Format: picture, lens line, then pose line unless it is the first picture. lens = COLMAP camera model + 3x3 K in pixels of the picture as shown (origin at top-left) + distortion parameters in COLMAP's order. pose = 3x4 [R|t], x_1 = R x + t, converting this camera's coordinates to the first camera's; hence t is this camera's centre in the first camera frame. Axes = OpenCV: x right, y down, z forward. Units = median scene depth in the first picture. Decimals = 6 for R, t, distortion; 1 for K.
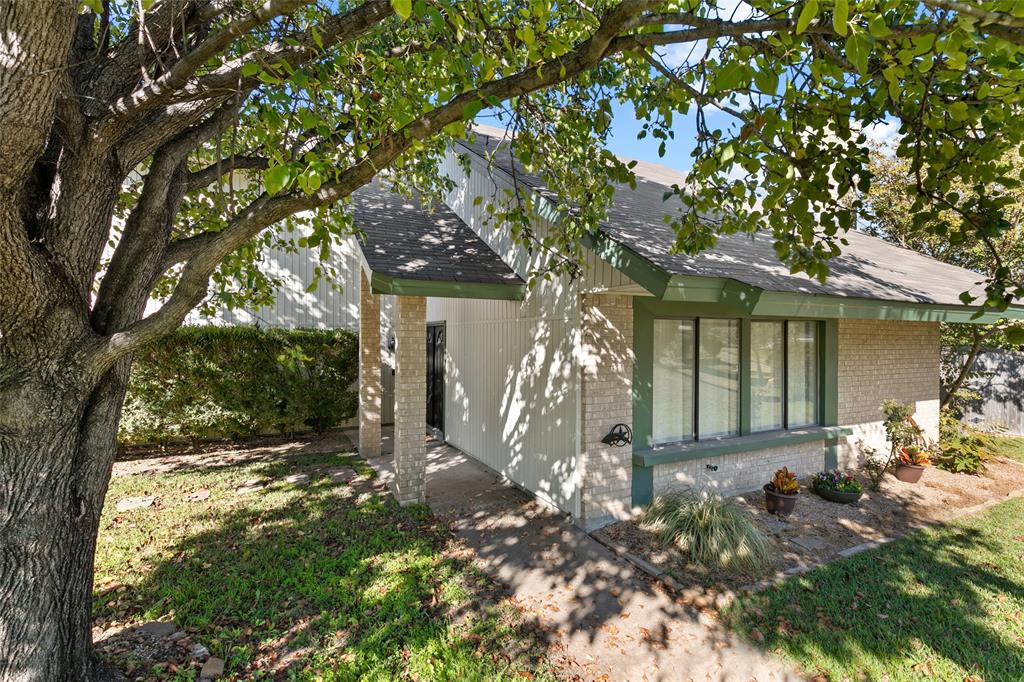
lens RADIAL K [[468.6, 0, 513.4], [0, 468.6, 348.6], [0, 0, 1]] dist [0.004038, 0.000072]
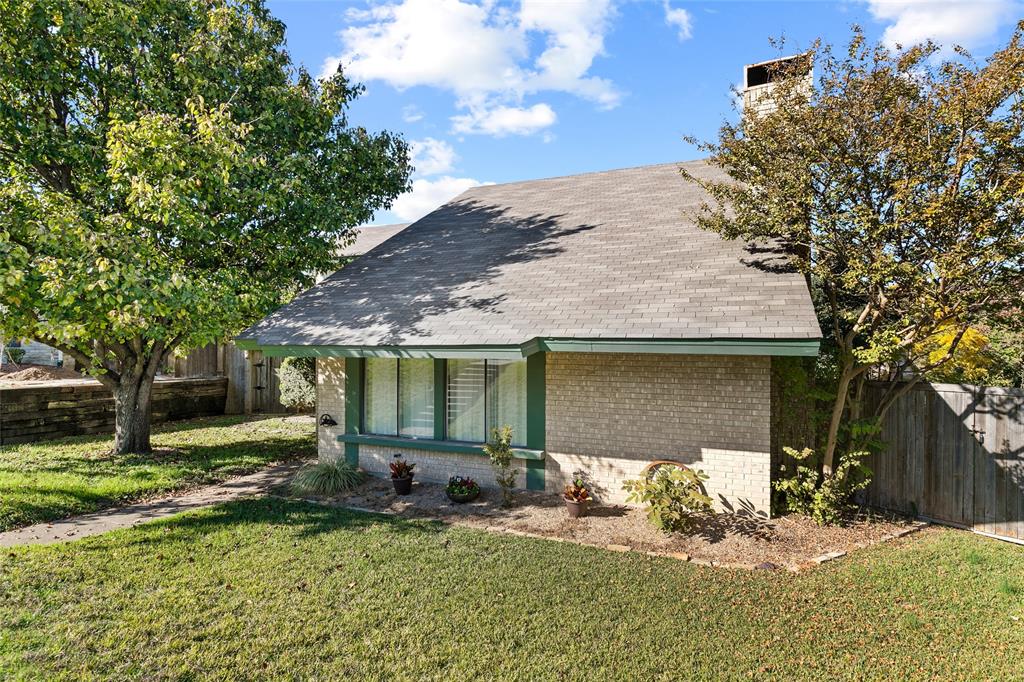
lens RADIAL K [[534.4, 0, 512.0], [0, 534.4, 341.0], [0, 0, 1]] dist [0.000477, 0.000080]
pose [[0.654048, 0.008335, -0.756408, 2.096174], [-0.001734, 0.999953, 0.009519, -0.129263], [0.756451, -0.004914, 0.654031, 0.203575]]
